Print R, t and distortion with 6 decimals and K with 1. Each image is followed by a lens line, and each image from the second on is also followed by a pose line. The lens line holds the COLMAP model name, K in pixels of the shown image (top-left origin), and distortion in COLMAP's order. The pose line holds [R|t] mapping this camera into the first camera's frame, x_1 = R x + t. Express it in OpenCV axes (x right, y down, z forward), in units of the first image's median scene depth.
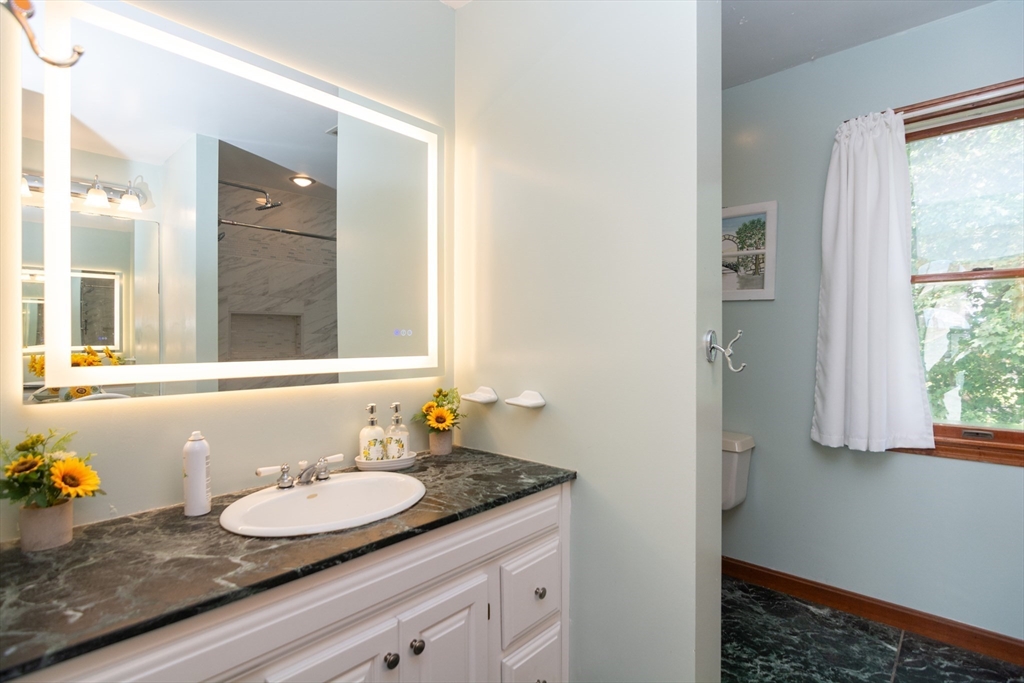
lens RADIAL K [[502.8, 0, 510.5], [0, 502.8, 340.8], [0, 0, 1]] dist [-0.009492, -0.001050]
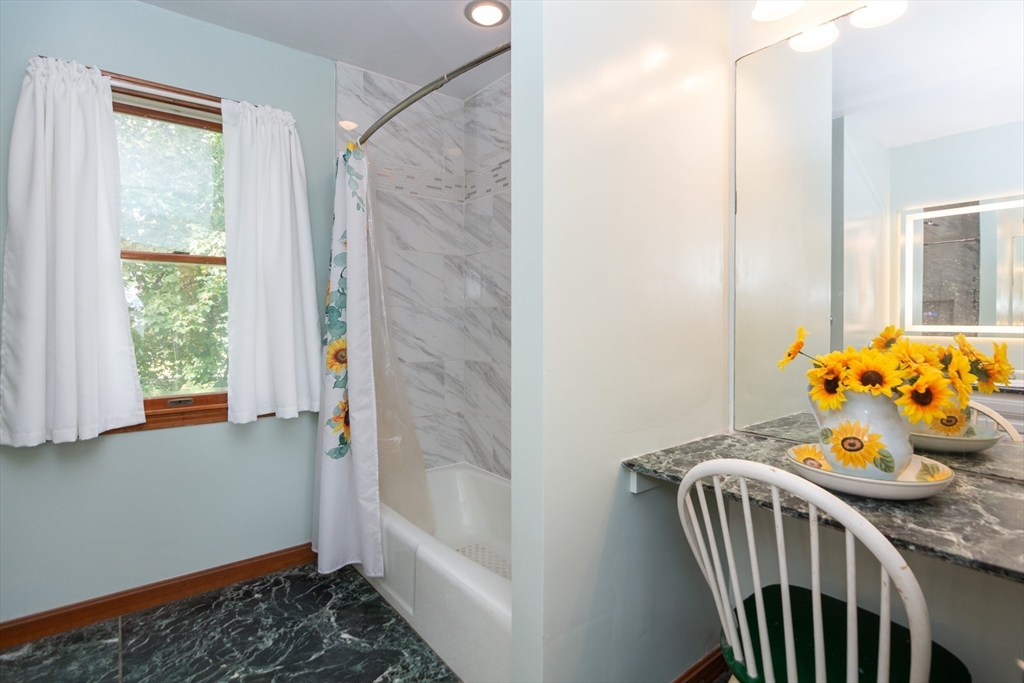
lens RADIAL K [[520.6, 0, 487.5], [0, 520.6, 329.8], [0, 0, 1]] dist [-0.004049, -0.000888]
pose [[0.148125, -0.014224, 0.988866, -0.091215], [0.004373, 0.999896, 0.013728, 0.013116], [-0.988959, 0.002291, 0.148171, 0.137177]]
